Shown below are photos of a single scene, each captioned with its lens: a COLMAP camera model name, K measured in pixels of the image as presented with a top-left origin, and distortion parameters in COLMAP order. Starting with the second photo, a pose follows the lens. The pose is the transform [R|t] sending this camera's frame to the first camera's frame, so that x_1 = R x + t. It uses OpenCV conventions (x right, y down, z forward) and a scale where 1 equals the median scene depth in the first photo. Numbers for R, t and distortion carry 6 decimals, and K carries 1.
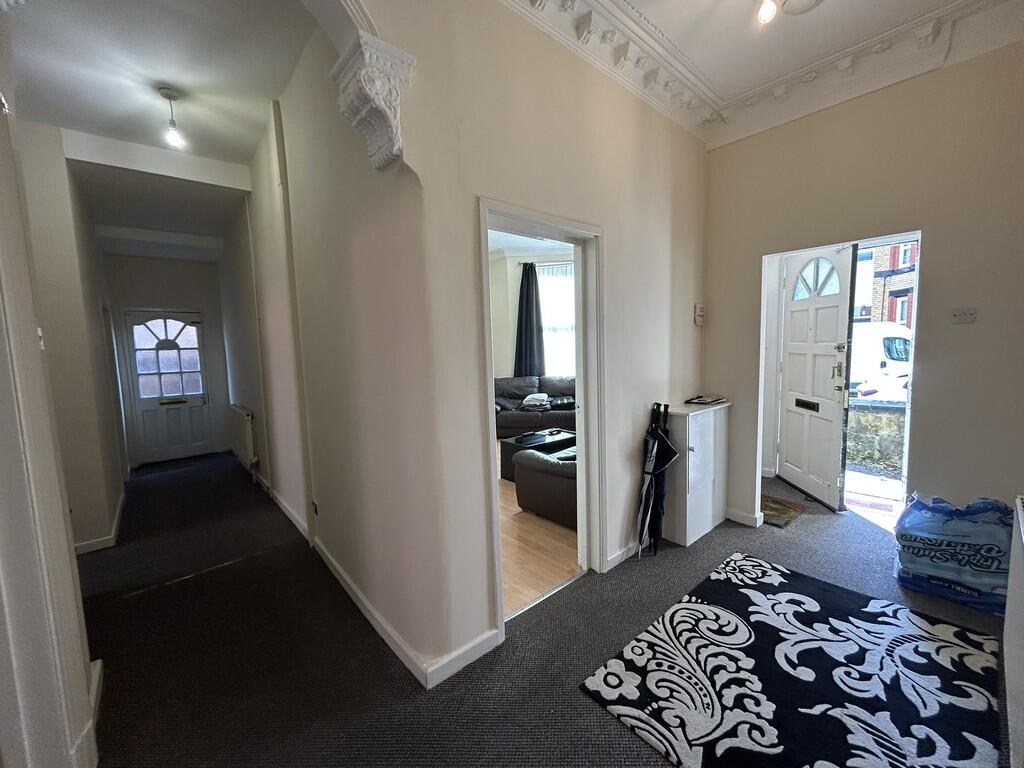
lens RADIAL K [[413.7, 0, 516.9], [0, 413.7, 383.4], [0, 0, 1]] dist [-0.001717, -0.000135]
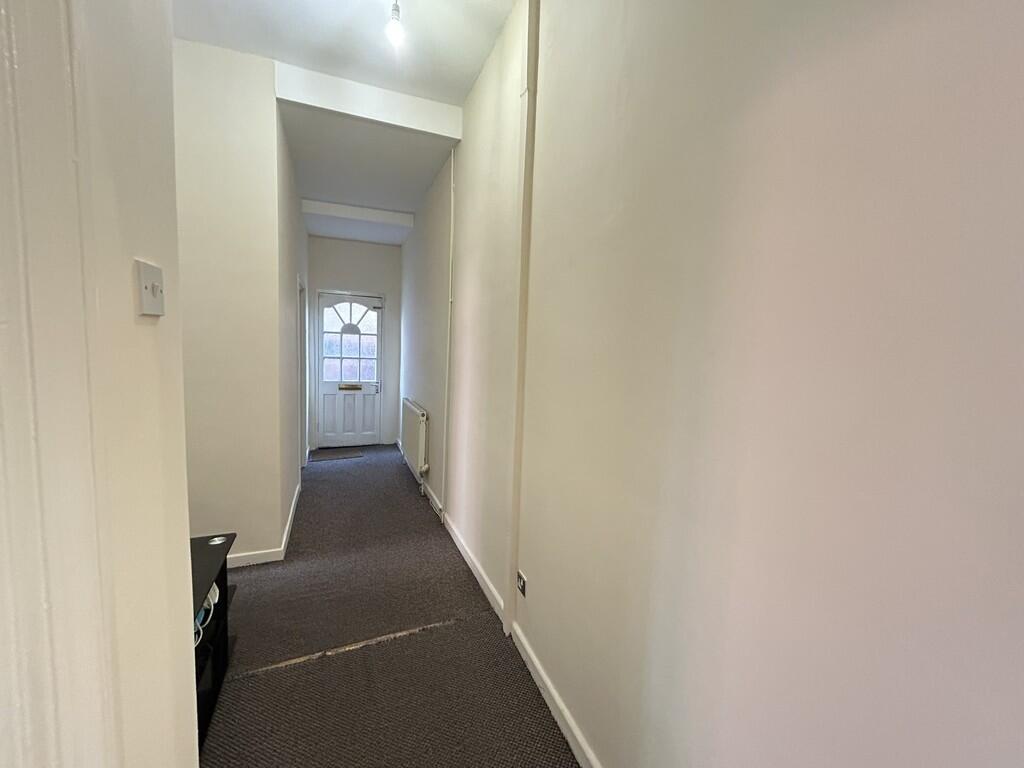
lens RADIAL K [[413.7, 0, 513.0], [0, 413.7, 383.9], [0, 0, 1]] dist [-0.001717, -0.000135]
pose [[0.947950, 0.095394, -0.303795, -0.489730], [-0.095773, 0.995309, 0.013687, -0.040219], [0.303676, 0.016121, 0.952639, 0.530317]]
